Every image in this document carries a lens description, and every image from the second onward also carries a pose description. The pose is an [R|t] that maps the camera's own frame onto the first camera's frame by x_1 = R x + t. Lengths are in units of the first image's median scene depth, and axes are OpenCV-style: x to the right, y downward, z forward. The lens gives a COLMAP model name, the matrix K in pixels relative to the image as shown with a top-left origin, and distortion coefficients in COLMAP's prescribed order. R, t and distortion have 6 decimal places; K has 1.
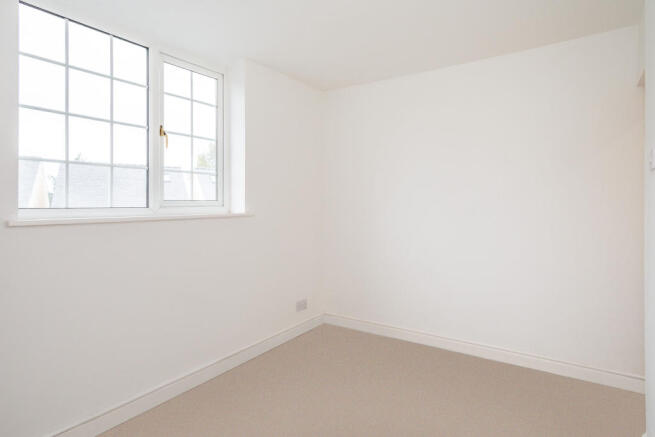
lens RADIAL K [[357.5, 0, 331.0], [0, 357.5, 208.6], [0, 0, 1]] dist [0.002042, 0.000772]
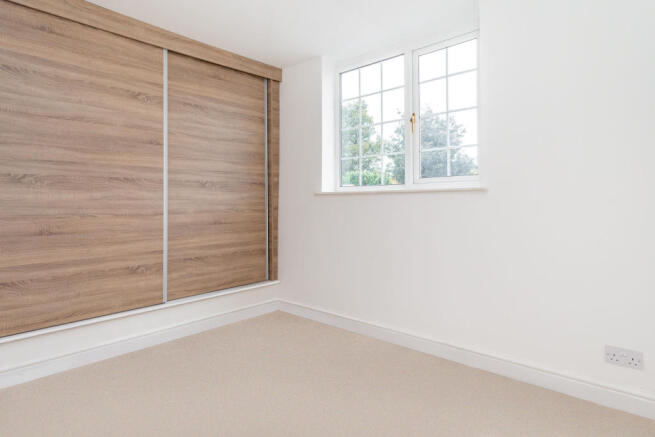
lens RADIAL K [[371.8, 0, 325.5], [0, 371.8, 194.6], [0, 0, 1]] dist [0.001854, 0.000671]
pose [[-0.140896, -0.006894, -0.990000, 0.649075], [0.001573, 0.999973, -0.007187, 0.033635], [0.990023, -0.002569, -0.140882, 0.761138]]
